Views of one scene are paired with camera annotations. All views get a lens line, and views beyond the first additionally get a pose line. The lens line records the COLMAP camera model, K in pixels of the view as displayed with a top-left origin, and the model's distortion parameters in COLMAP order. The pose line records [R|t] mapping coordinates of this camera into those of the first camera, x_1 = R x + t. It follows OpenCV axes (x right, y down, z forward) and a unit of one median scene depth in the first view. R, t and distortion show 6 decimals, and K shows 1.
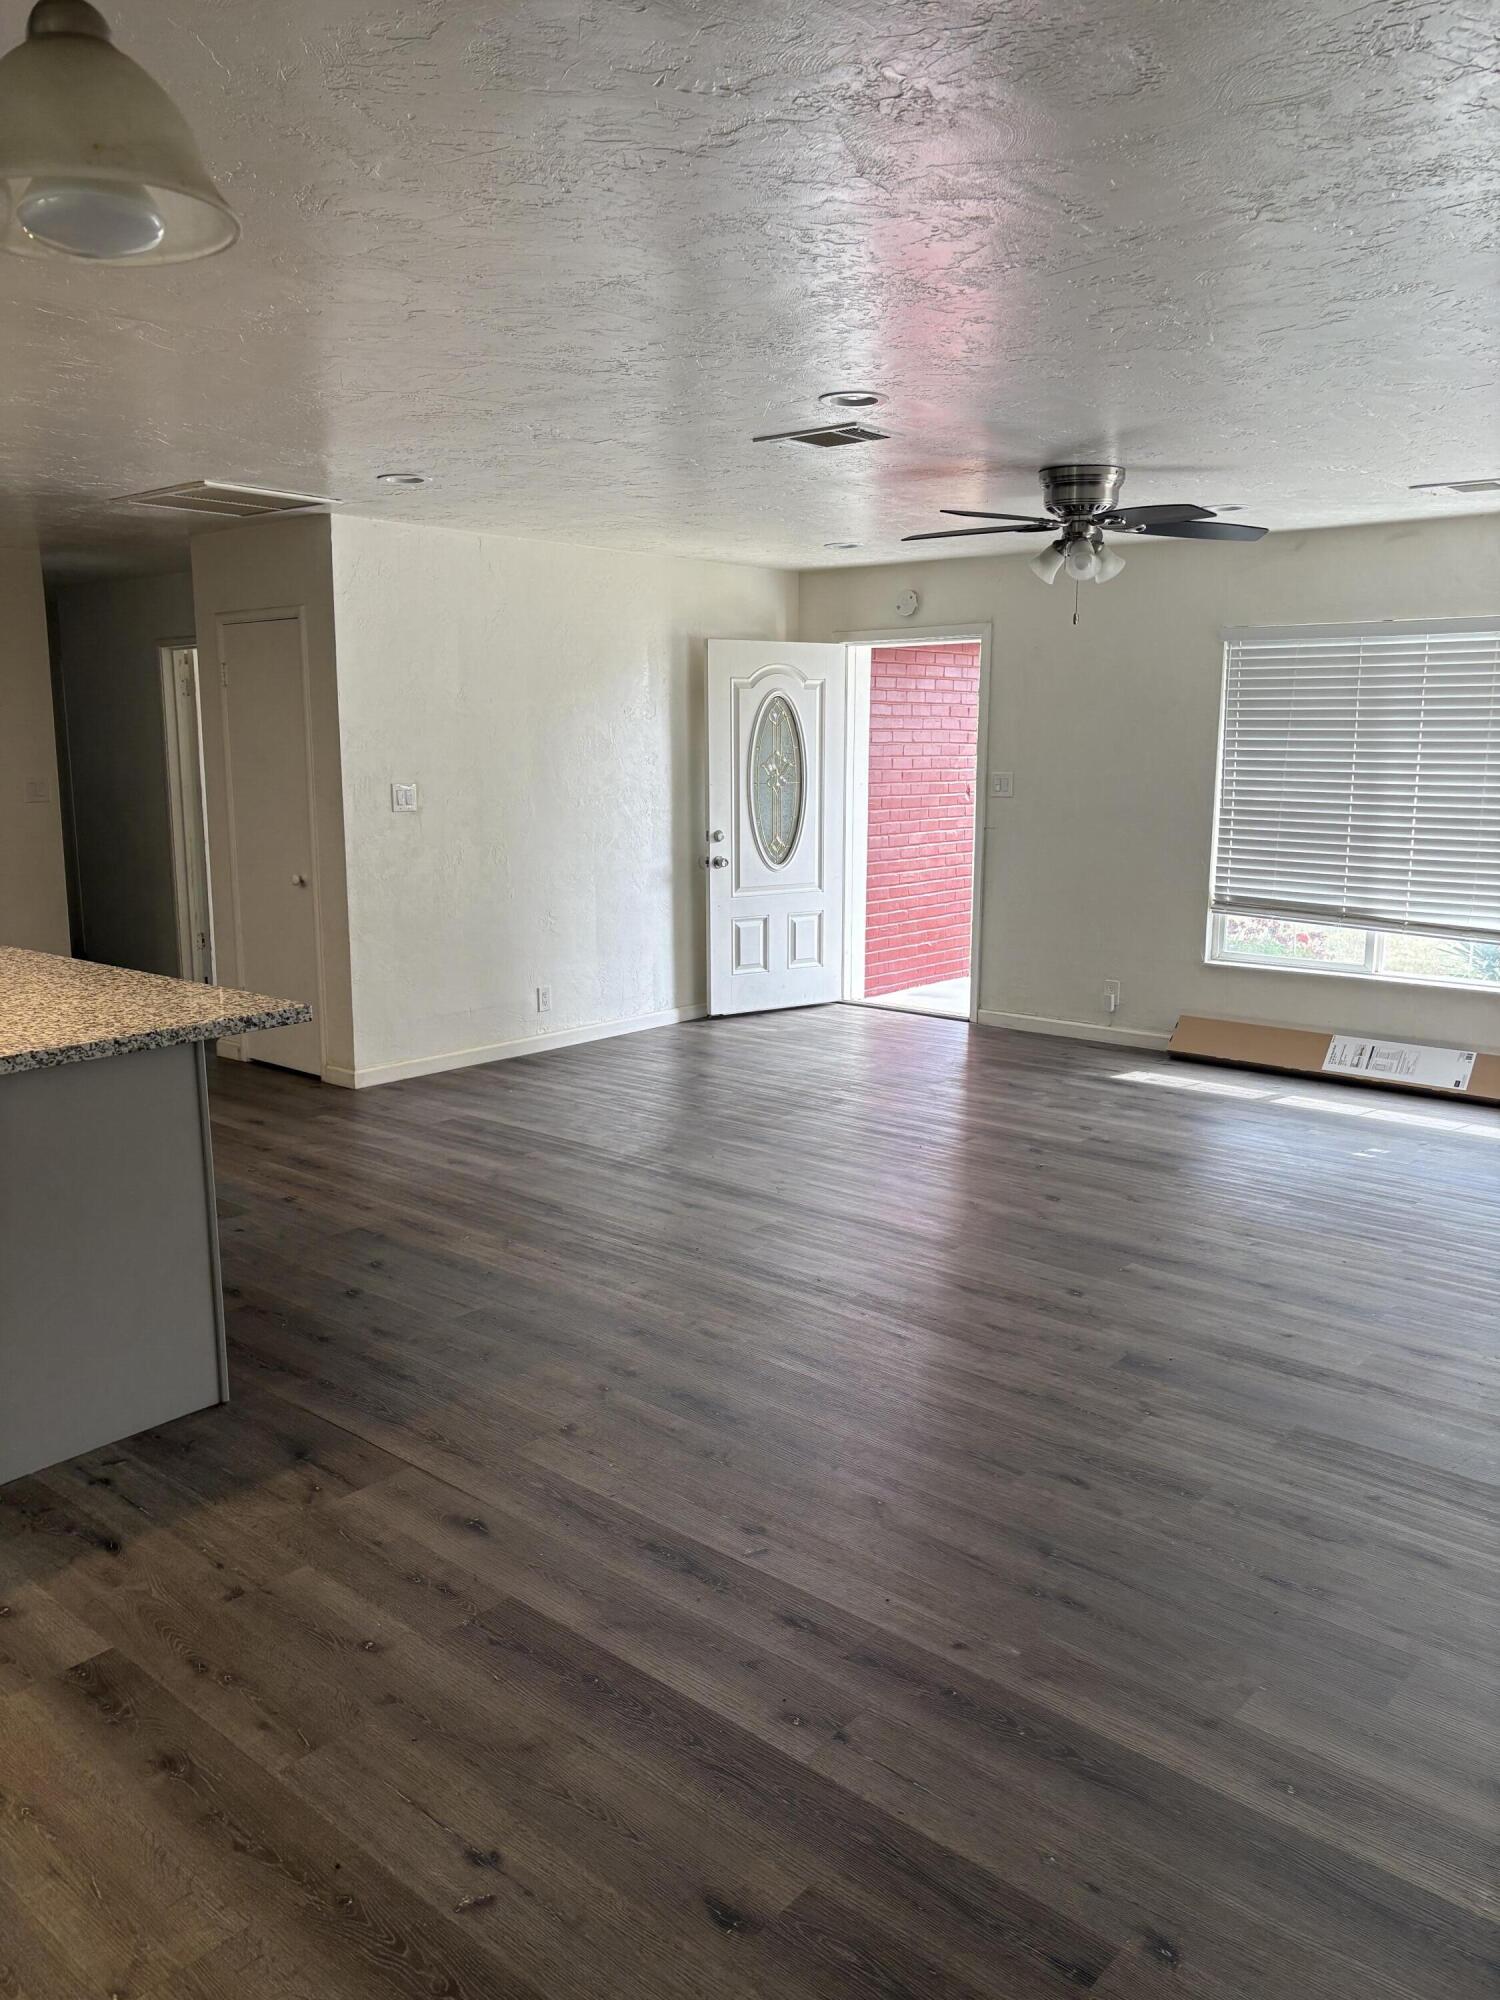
lens RADIAL K [[1511.1, 0, 750.5], [0, 1511.1, 990.9], [0, 0, 1]] dist [0.070571, -0.070384]
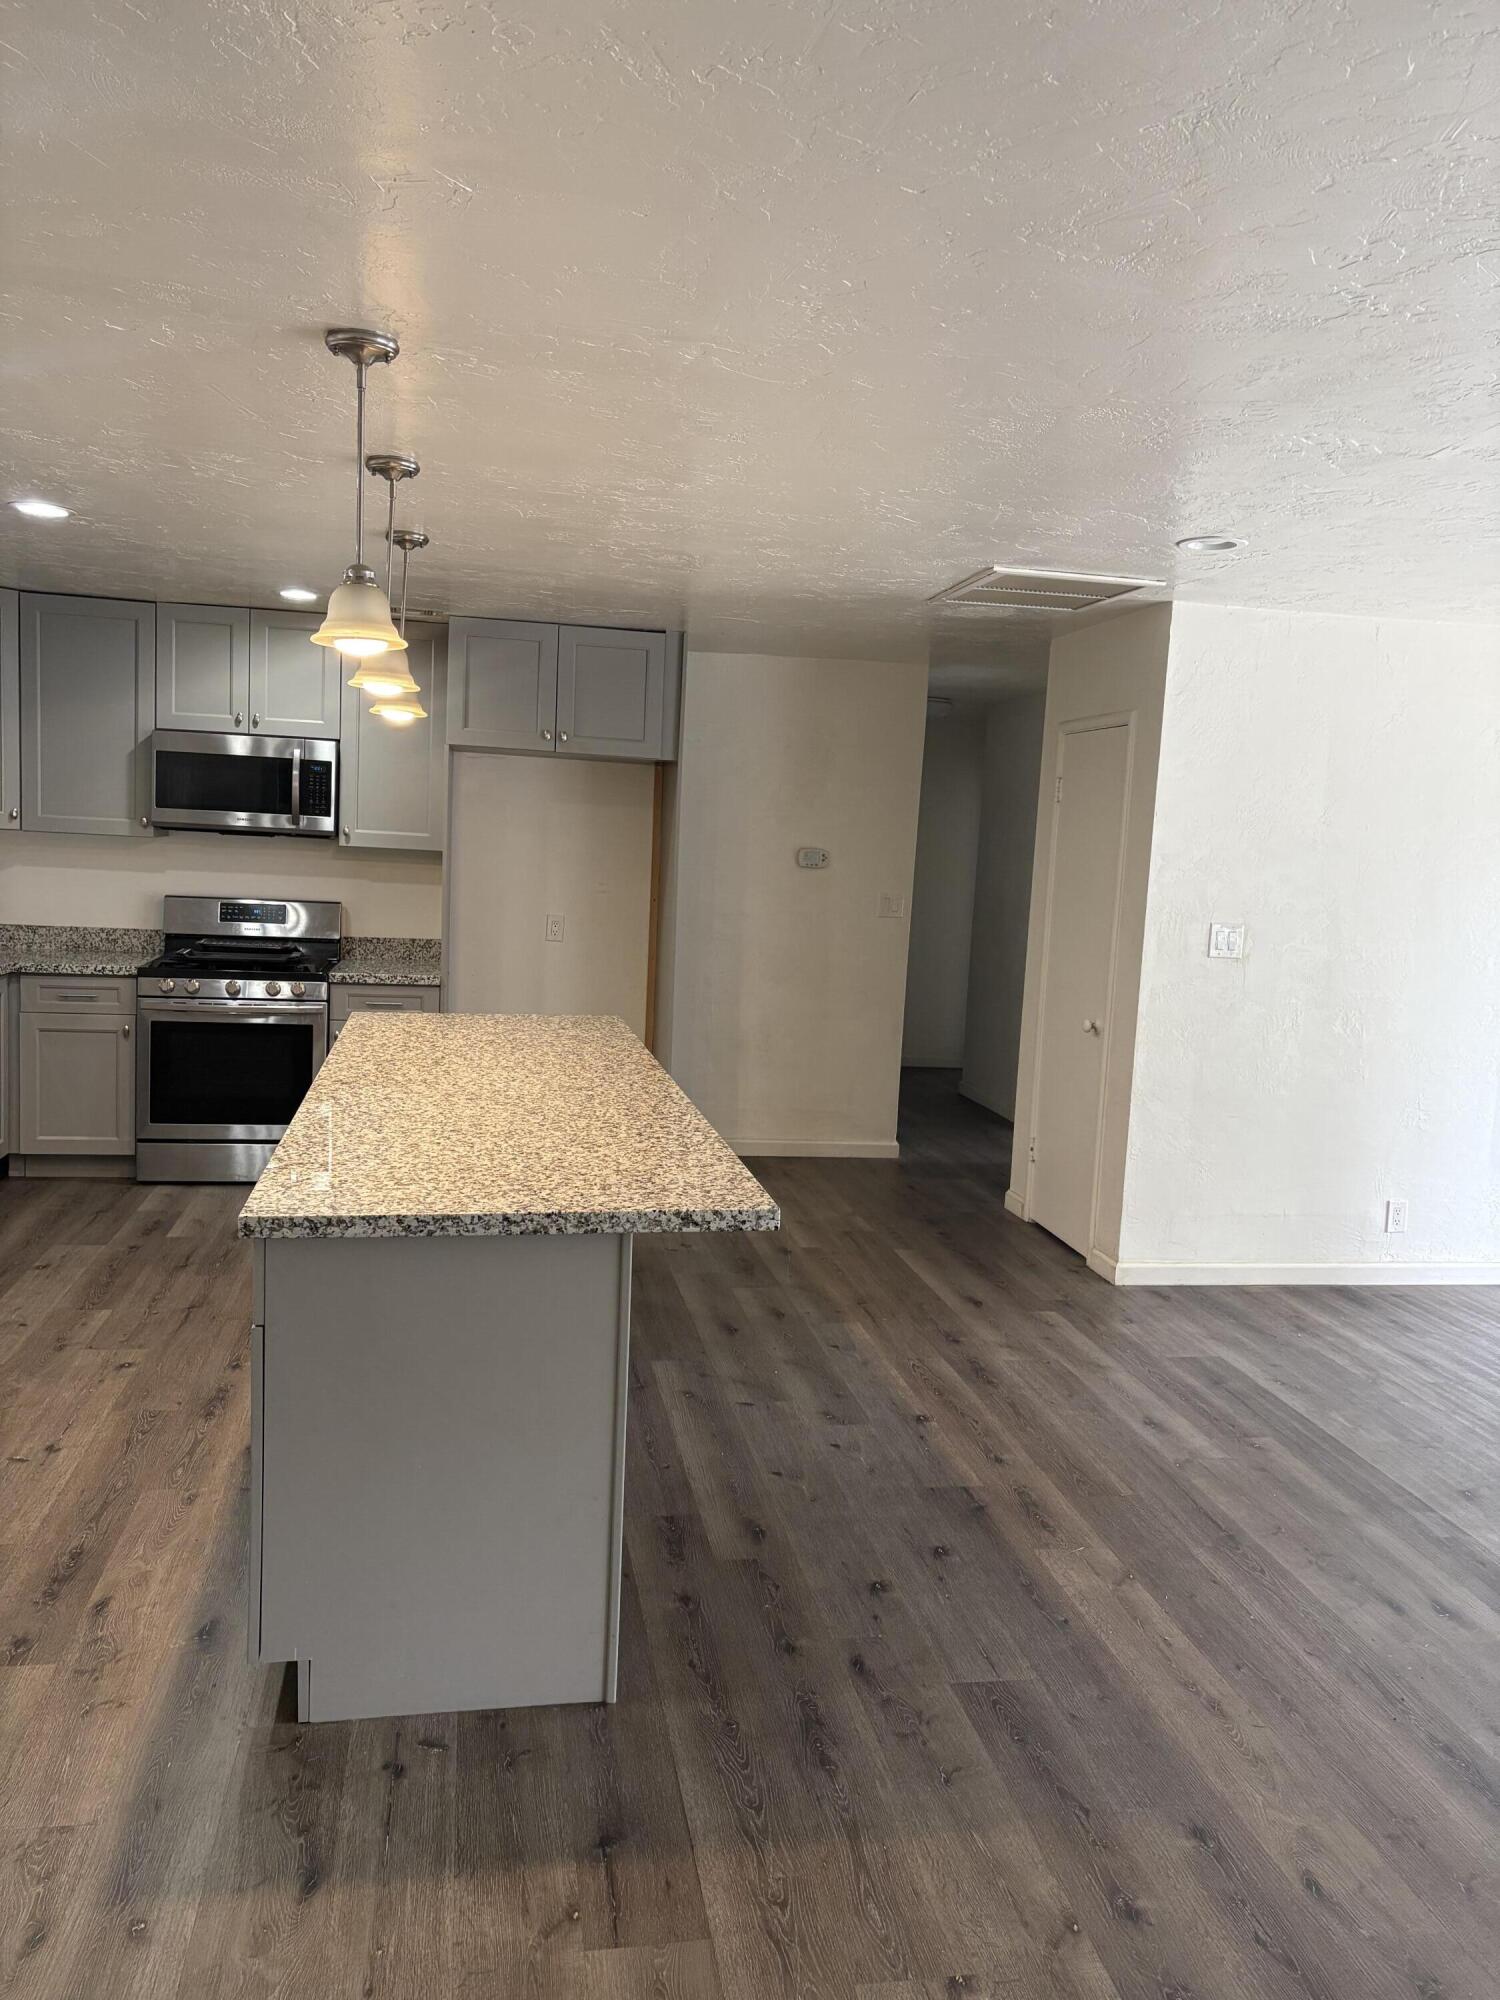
lens RADIAL K [[1506.3, 0, 749.5], [0, 1506.3, 995.6], [0, 0, 1]] dist [0.040368, -0.029607]
pose [[0.776845, 0.103324, -0.621156, 0.099168], [-0.151925, 0.988059, -0.025648, -0.049459], [0.611089, 0.114294, 0.783267, 0.271595]]
